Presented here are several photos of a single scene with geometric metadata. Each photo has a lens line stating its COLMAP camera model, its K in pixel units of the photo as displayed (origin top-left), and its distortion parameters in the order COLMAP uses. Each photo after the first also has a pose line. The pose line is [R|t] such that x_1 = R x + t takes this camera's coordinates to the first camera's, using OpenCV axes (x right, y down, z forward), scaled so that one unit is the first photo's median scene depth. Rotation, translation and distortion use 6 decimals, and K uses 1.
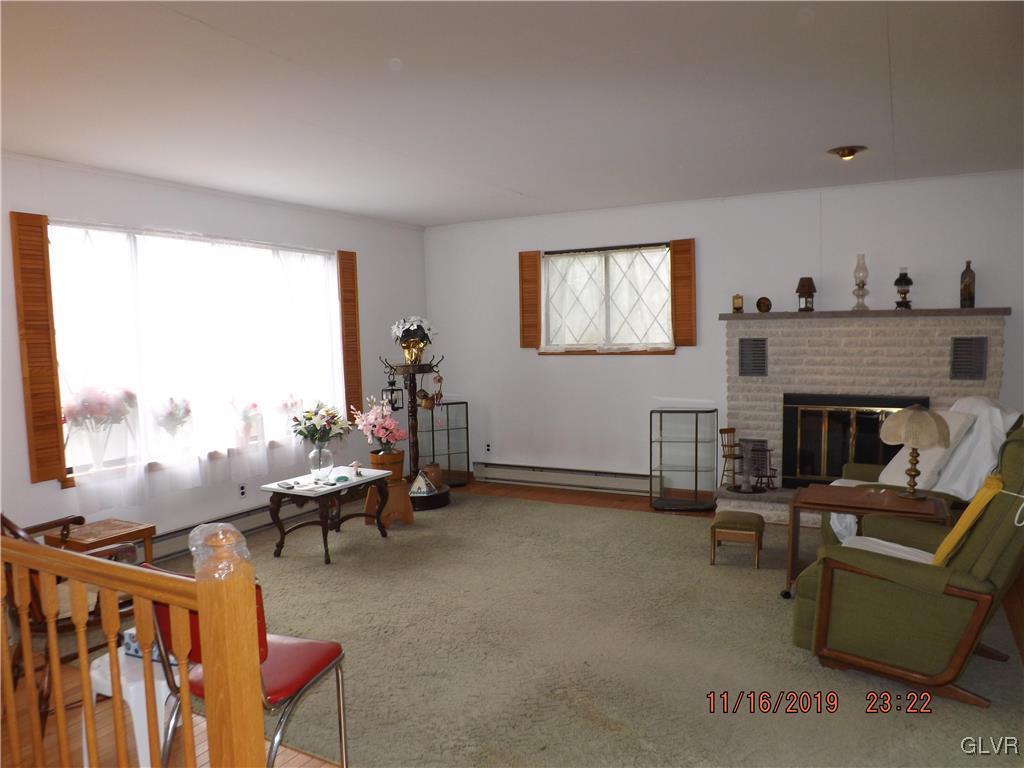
lens RADIAL K [[726.4, 0, 512.0], [0, 726.4, 384.0], [0, 0, 1]] dist [0.000064, 0.001280]
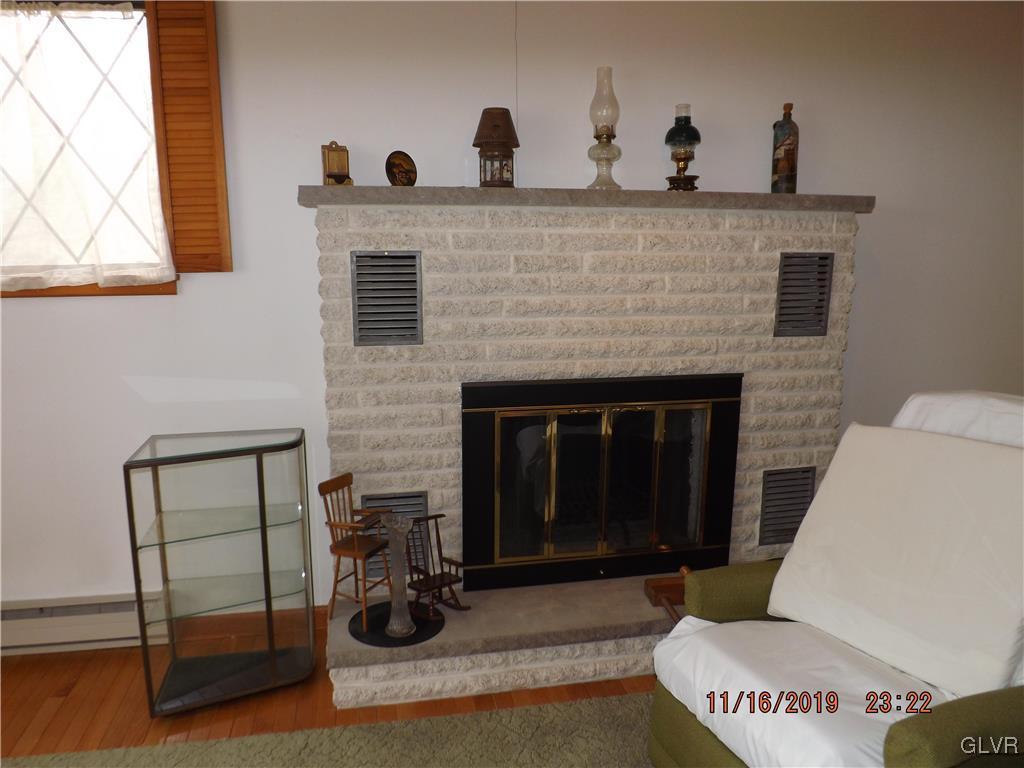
lens RADIAL K [[723.3, 0, 512.1], [0, 723.3, 371.6], [0, 0, 1]] dist [-0.055935, -0.001990]
pose [[0.763286, -0.096755, 0.638775, 0.128288], [0.034747, 0.993439, 0.108955, -0.039149], [-0.645126, -0.060968, 0.761640, 0.668867]]
